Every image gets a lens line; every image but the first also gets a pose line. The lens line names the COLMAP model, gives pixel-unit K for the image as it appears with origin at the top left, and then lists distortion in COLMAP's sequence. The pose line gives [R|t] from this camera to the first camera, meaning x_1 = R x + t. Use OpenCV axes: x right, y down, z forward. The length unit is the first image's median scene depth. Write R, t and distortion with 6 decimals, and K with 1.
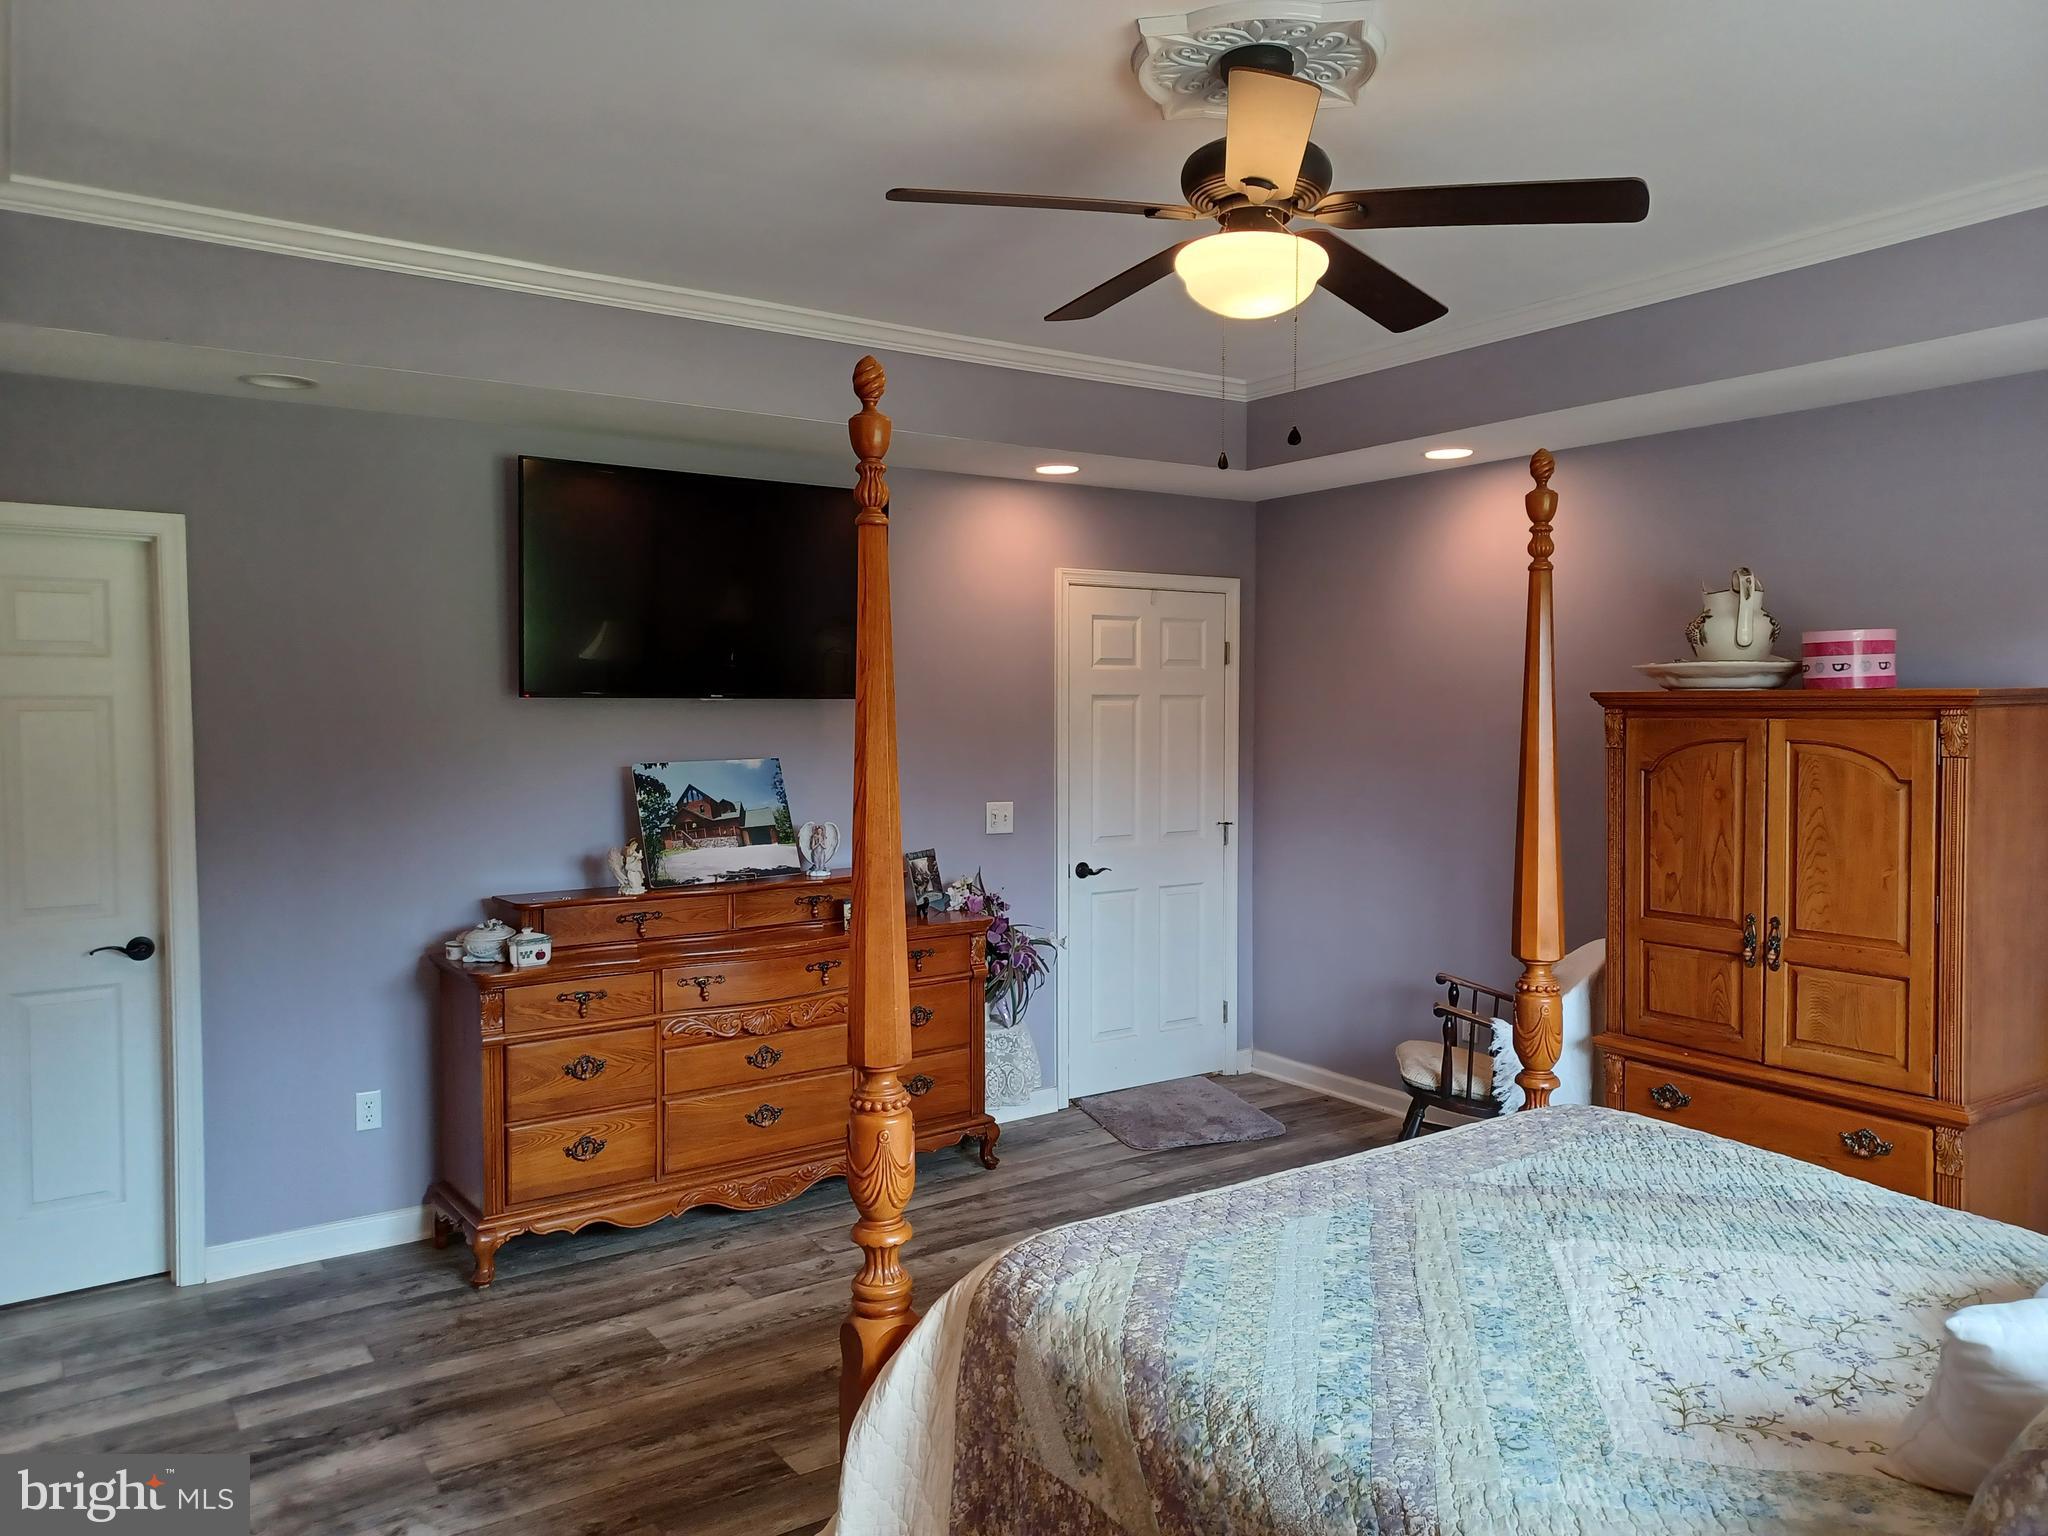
lens RADIAL K [[1509.5, 0, 1023.0], [0, 1509.5, 774.5], [0, 0, 1]] dist [0.036300, -0.003146]
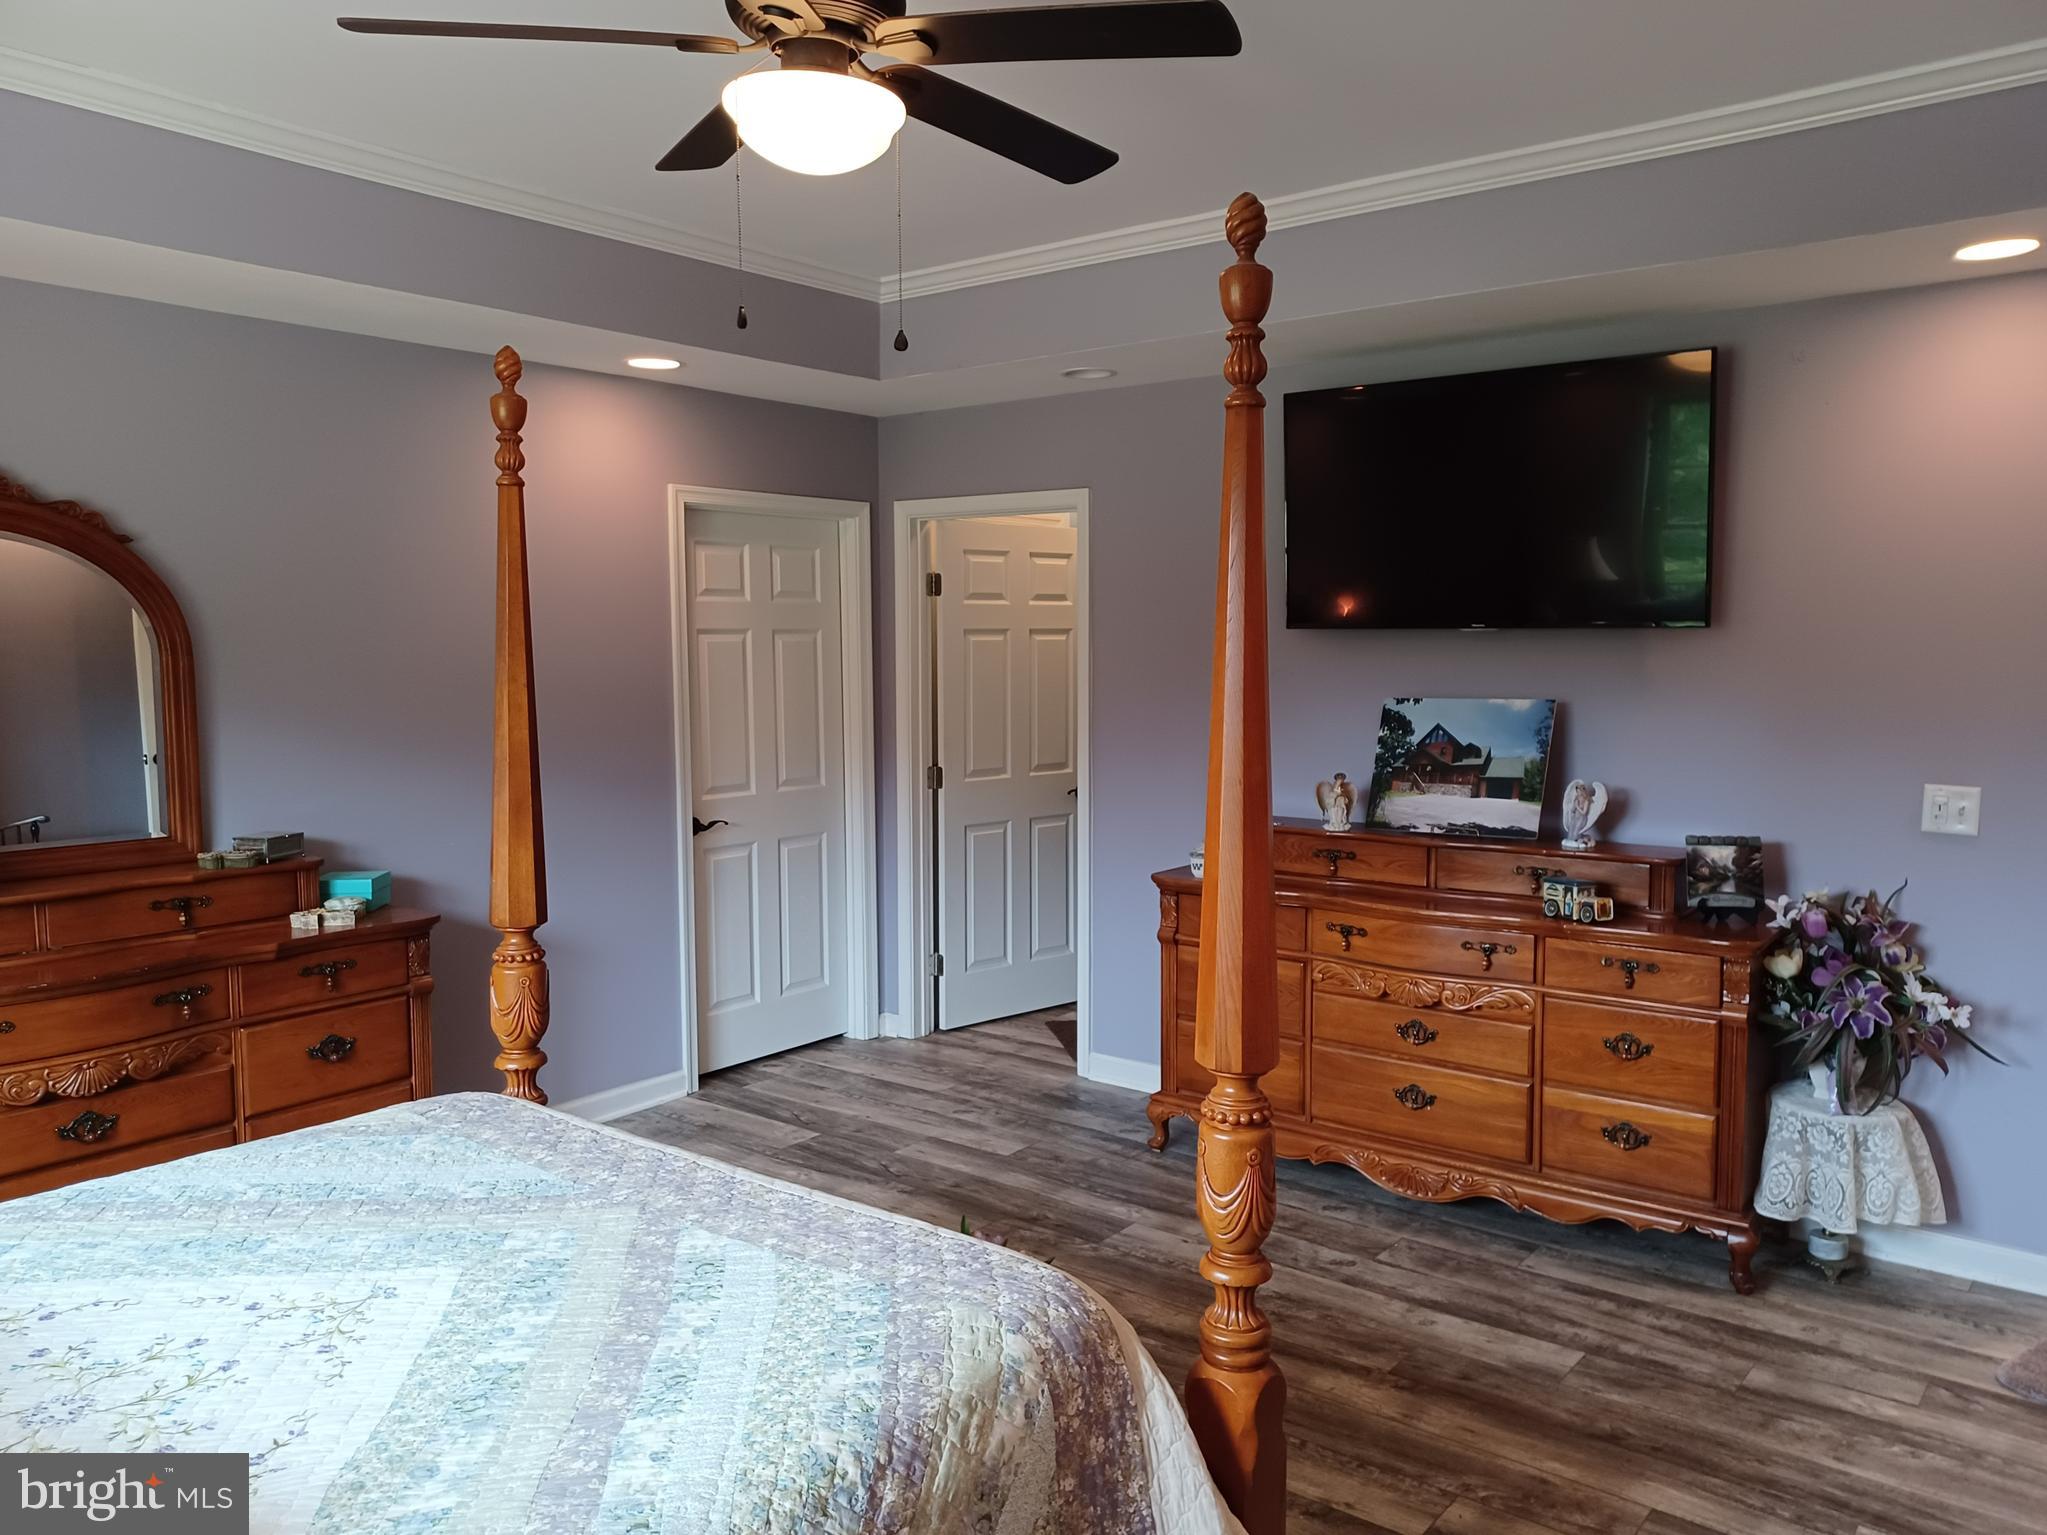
lens RADIAL K [[1512.9, 0, 1023.5], [0, 1512.9, 767.5], [0, 0, 1]] dist [0.038129, -0.006314]
pose [[0.288029, 0.086488, -0.953708, 0.591030], [-0.045496, 0.996025, 0.076585, -0.026184], [0.956540, 0.021332, 0.290818, 0.503891]]
